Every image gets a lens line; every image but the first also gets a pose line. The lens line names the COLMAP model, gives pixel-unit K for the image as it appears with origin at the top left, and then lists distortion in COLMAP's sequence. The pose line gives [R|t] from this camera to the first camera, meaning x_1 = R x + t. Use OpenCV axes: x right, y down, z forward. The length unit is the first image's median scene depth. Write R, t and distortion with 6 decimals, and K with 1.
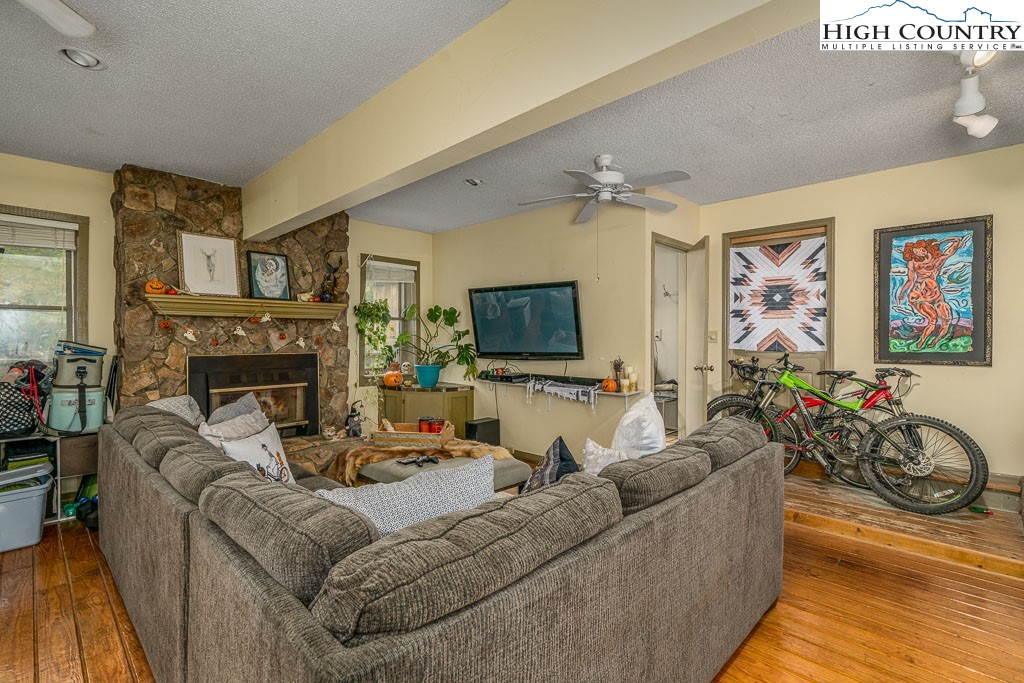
lens RADIAL K [[488.0, 0, 515.1], [0, 488.0, 344.8], [0, 0, 1]] dist [0.018191, -0.000034]
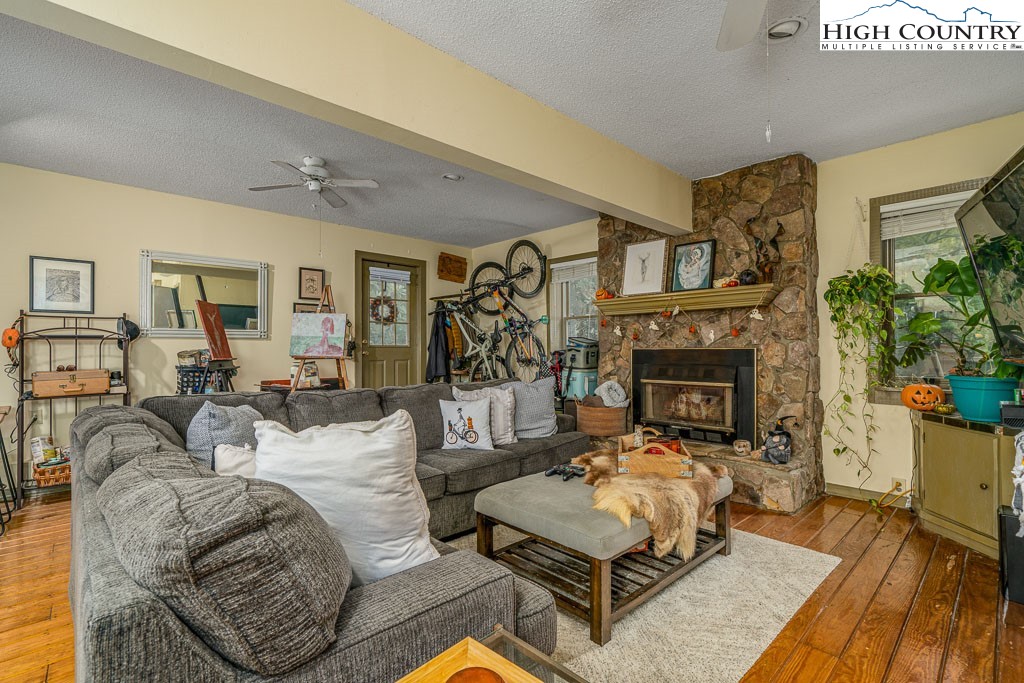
lens RADIAL K [[488.0, 0, 515.1], [0, 488.0, 344.8], [0, 0, 1]] dist [0.018191, -0.000034]
pose [[-0.063727, -0.009940, -0.997918, 0.466949], [-0.011107, 0.999896, -0.009251, 0.024234], [0.997906, 0.010494, -0.063831, 0.719303]]
